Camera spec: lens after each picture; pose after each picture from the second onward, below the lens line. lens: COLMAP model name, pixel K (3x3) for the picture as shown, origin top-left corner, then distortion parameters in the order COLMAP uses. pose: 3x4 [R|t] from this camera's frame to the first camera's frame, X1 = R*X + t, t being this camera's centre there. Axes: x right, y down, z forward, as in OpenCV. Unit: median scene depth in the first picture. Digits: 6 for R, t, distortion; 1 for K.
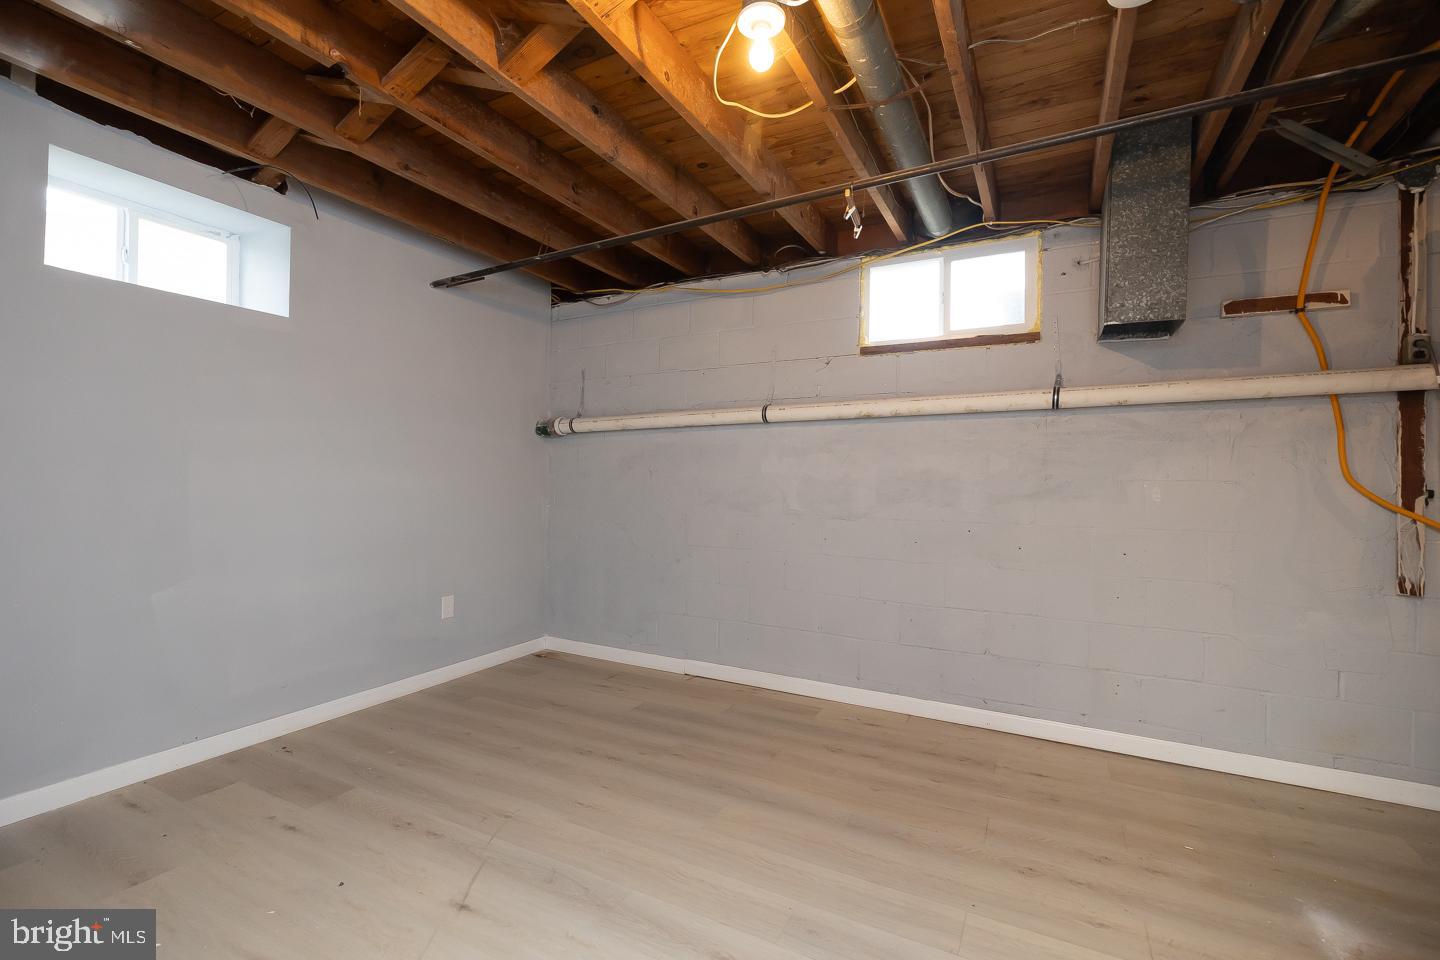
lens RADIAL K [[601.7, 0, 718.3], [0, 601.7, 475.6], [0, 0, 1]] dist [0.000579, 0.000280]
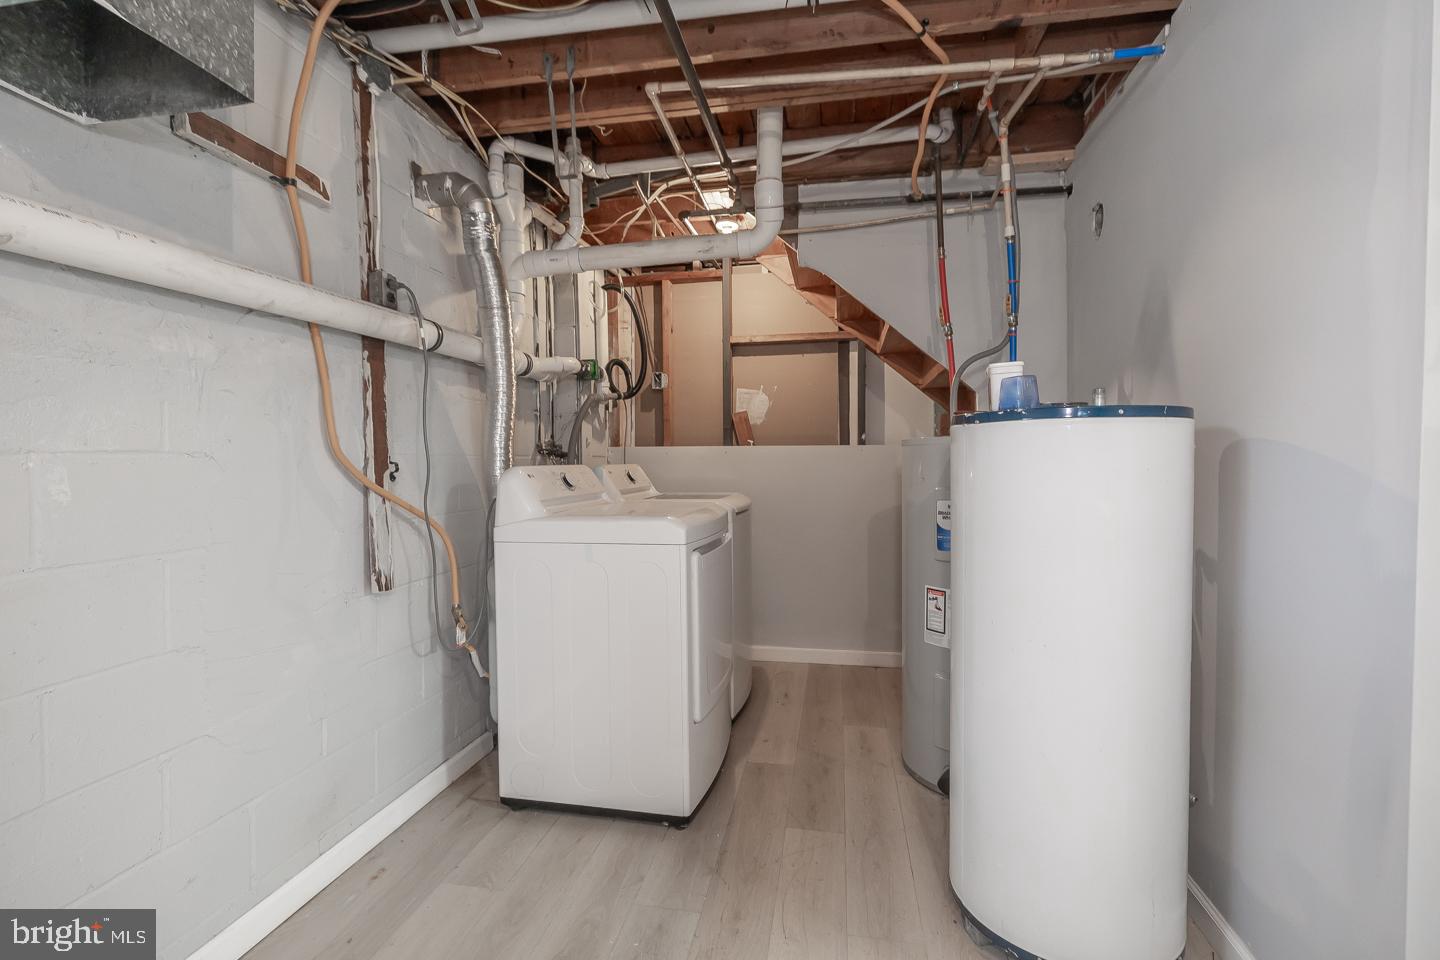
lens RADIAL K [[624.0, 0, 724.1], [0, 624.0, 475.0], [0, 0, 1]] dist [-0.006013, -0.000466]
pose [[-0.317795, -0.035265, 0.947503, 0.202021], [-0.004354, 0.999352, 0.035735, 0.008145], [-0.948149, 0.007231, -0.317742, 0.816625]]
